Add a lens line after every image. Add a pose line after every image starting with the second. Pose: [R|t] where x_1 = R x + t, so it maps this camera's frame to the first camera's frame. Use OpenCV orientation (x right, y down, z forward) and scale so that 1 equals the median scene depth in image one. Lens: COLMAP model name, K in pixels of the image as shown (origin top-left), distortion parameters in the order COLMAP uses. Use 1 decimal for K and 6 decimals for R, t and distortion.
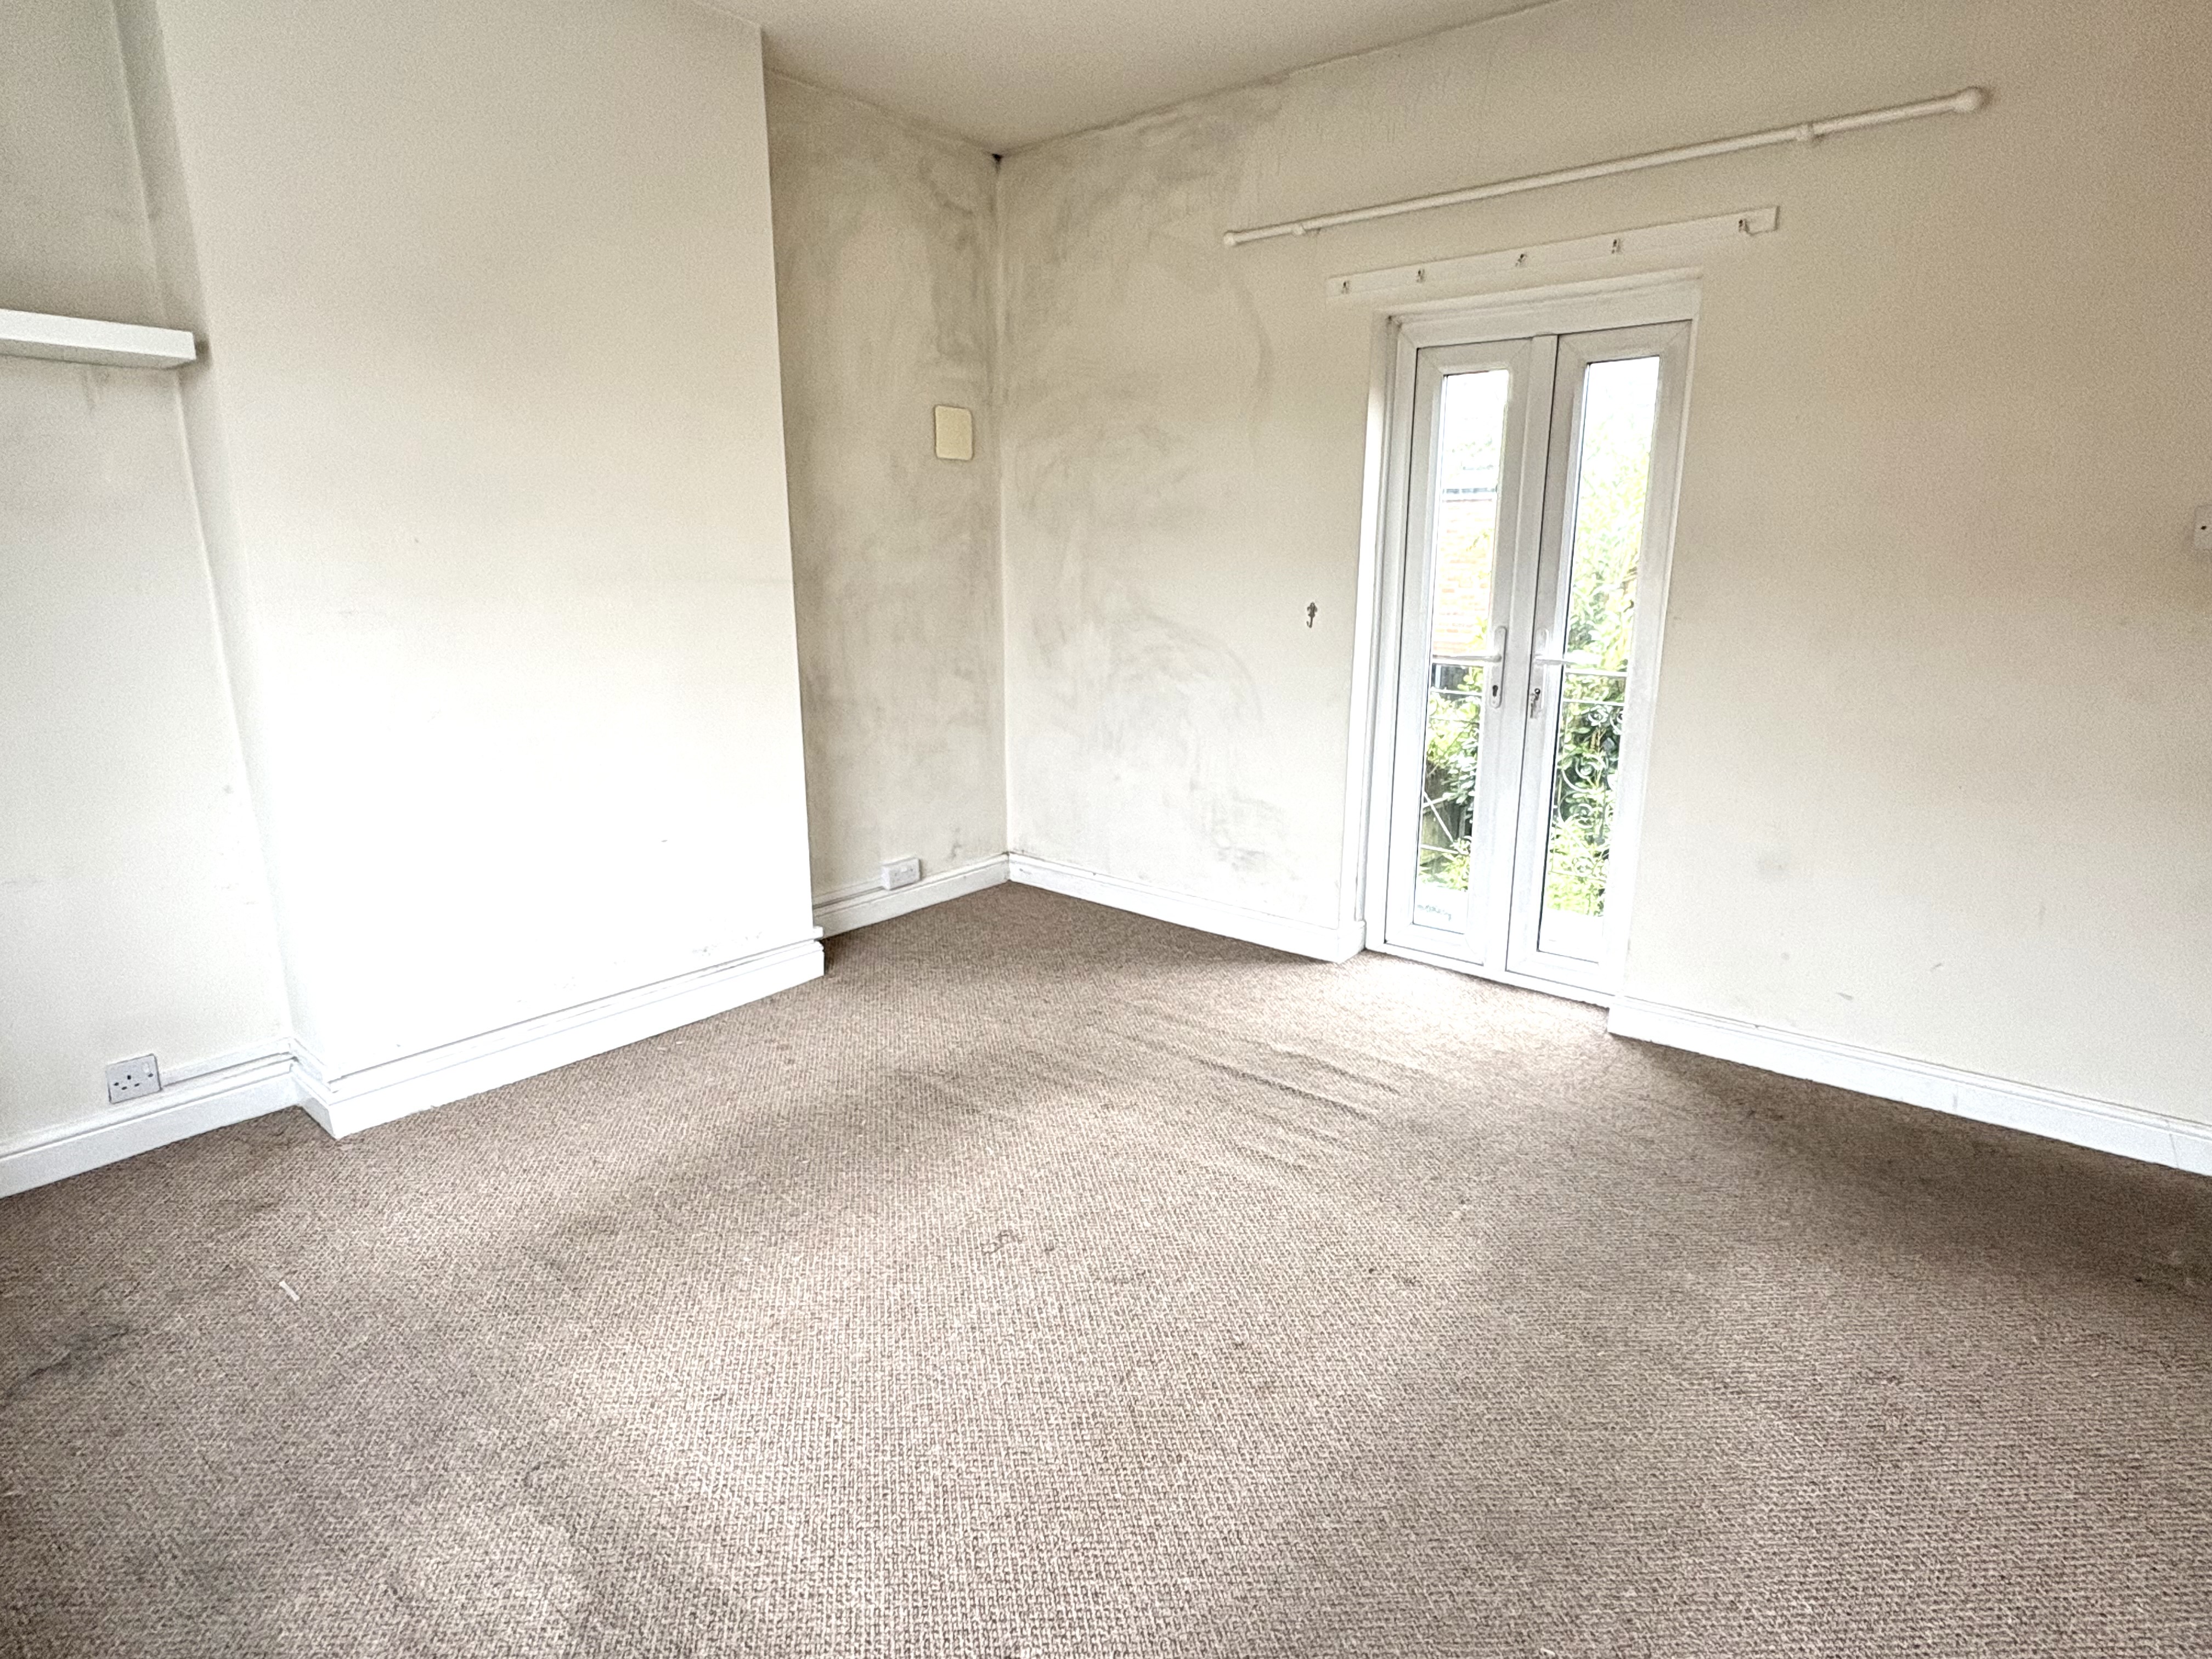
lens RADIAL K [[1183.9, 0, 1101.2], [0, 1183.9, 829.4], [0, 0, 1]] dist [-0.000592, 0.001097]
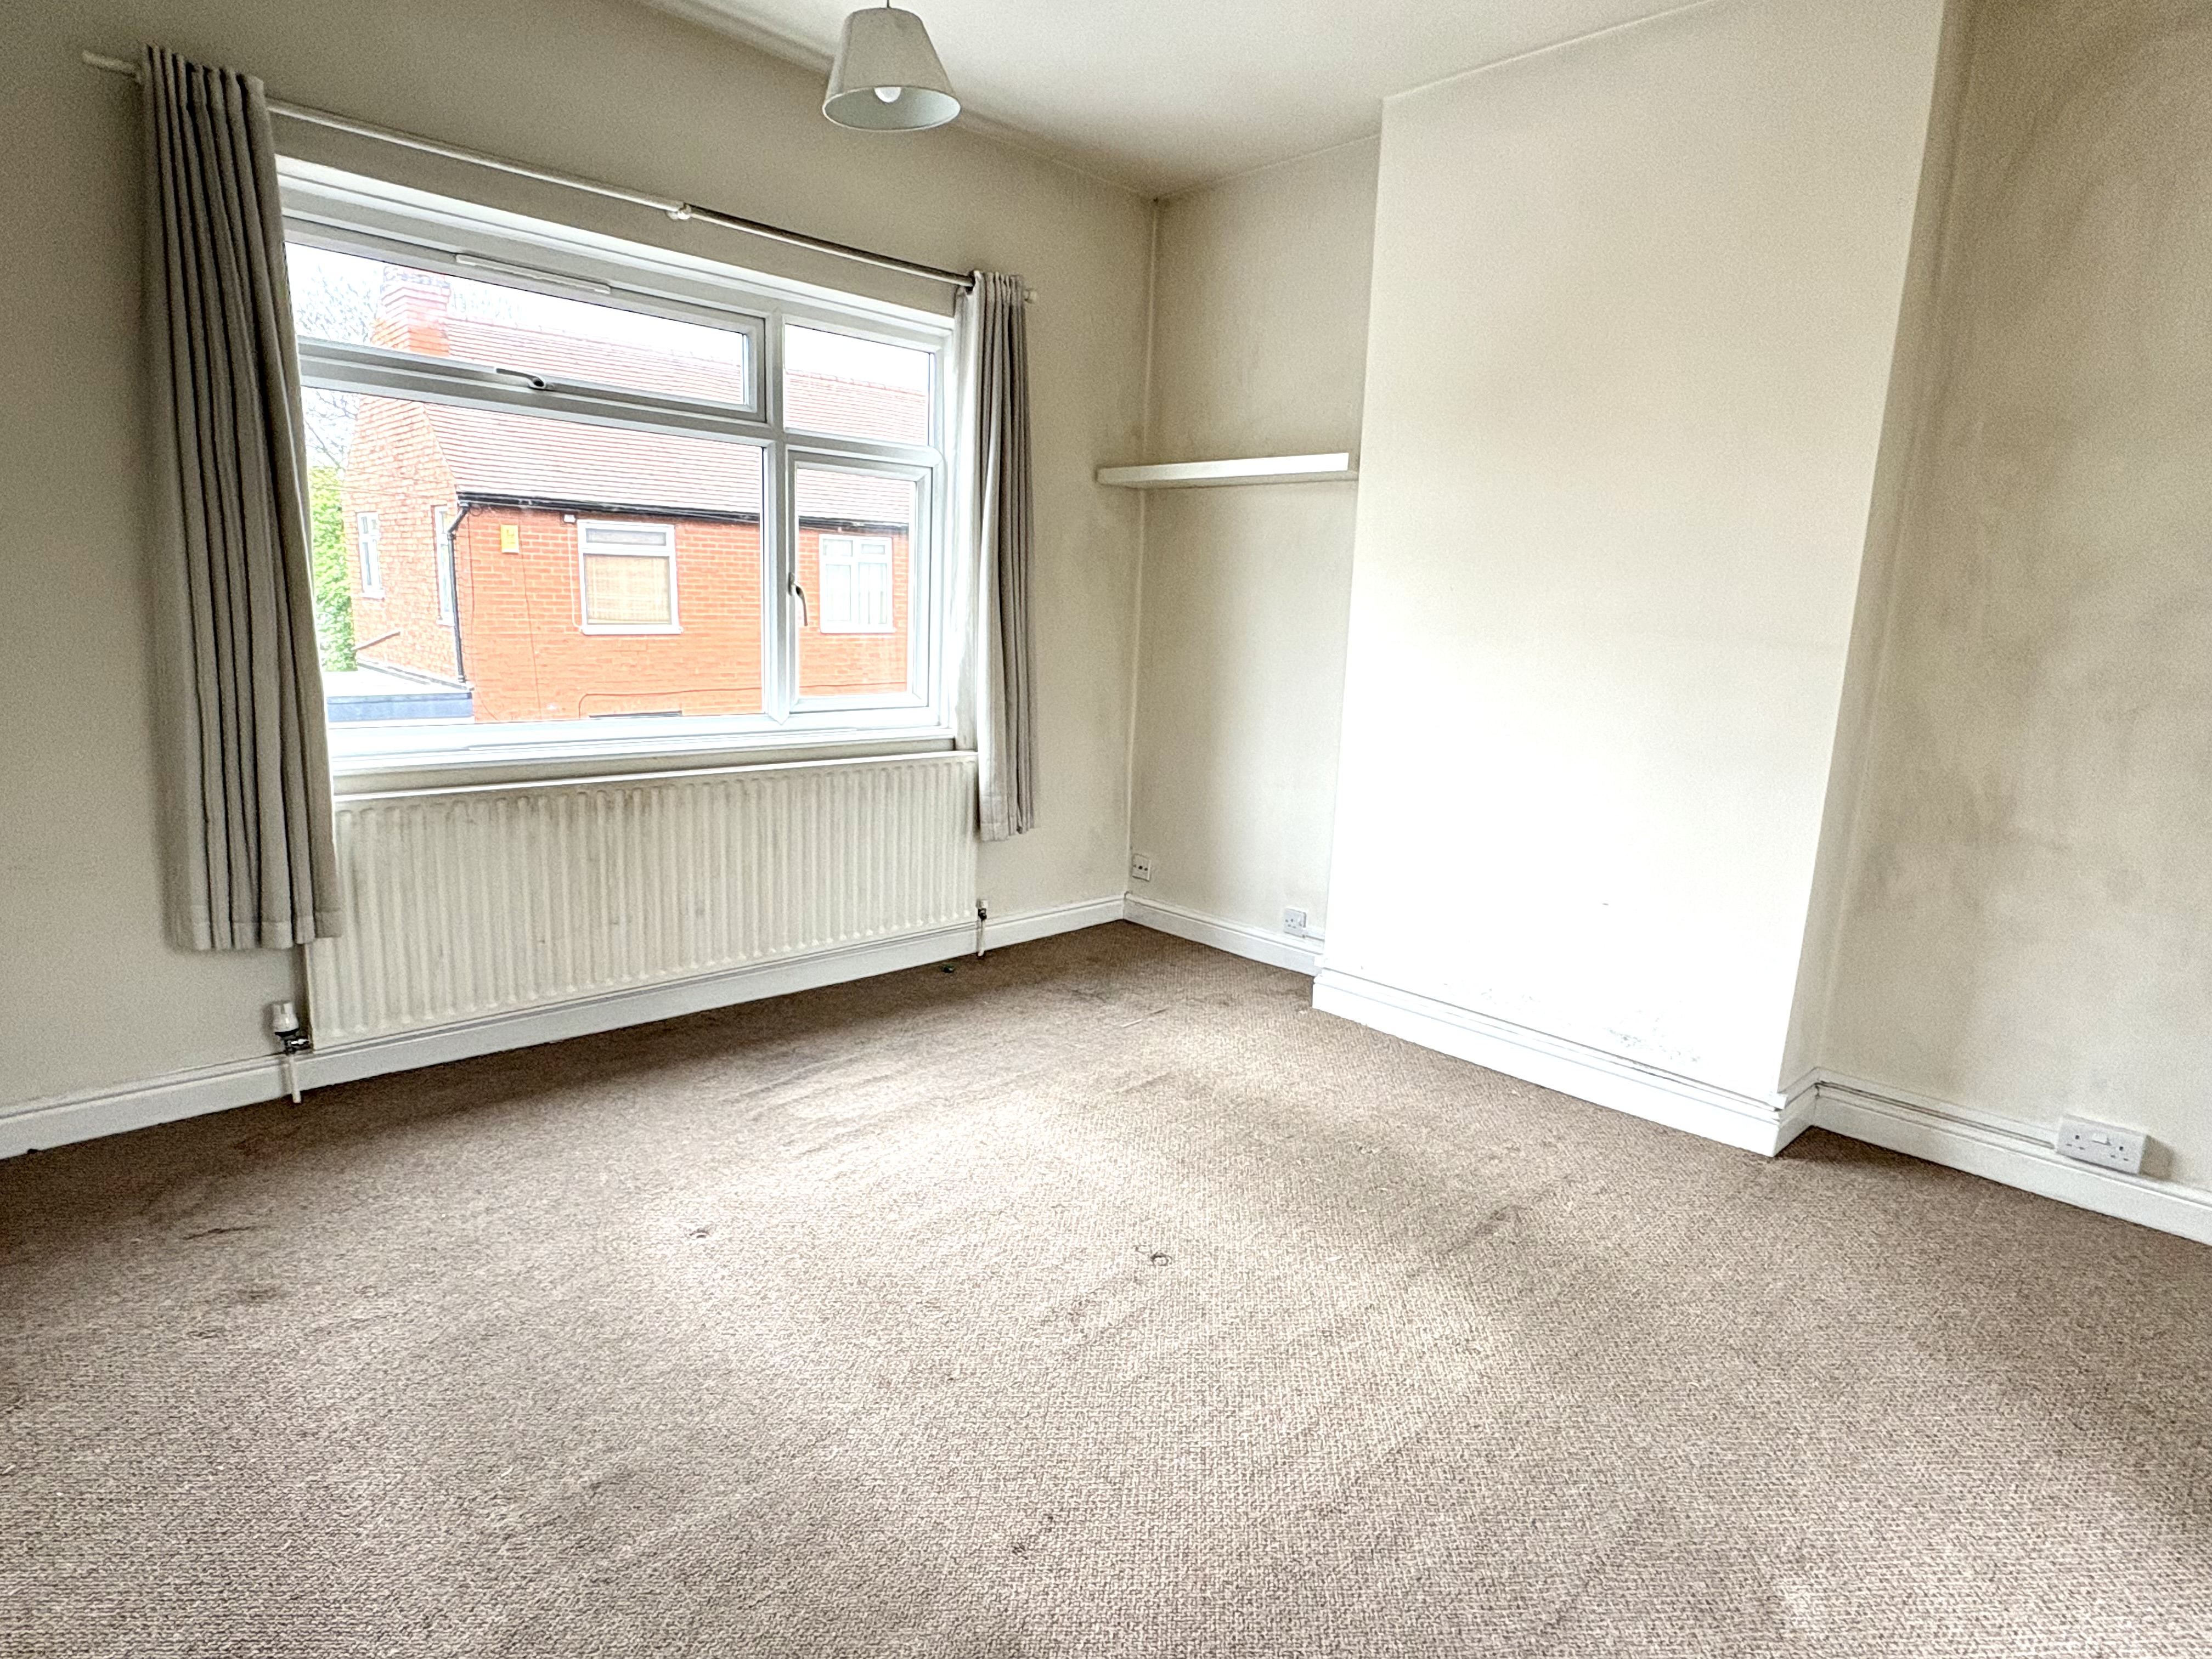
lens RADIAL K [[1183.9, 0, 1101.2], [0, 1183.9, 829.4], [0, 0, 1]] dist [-0.000592, 0.001097]
pose [[-0.125706, 0.180925, -0.975430, 0.607521], [-0.266859, 0.940823, 0.208897, -0.138845], [0.955502, 0.286562, -0.069986, 0.666185]]
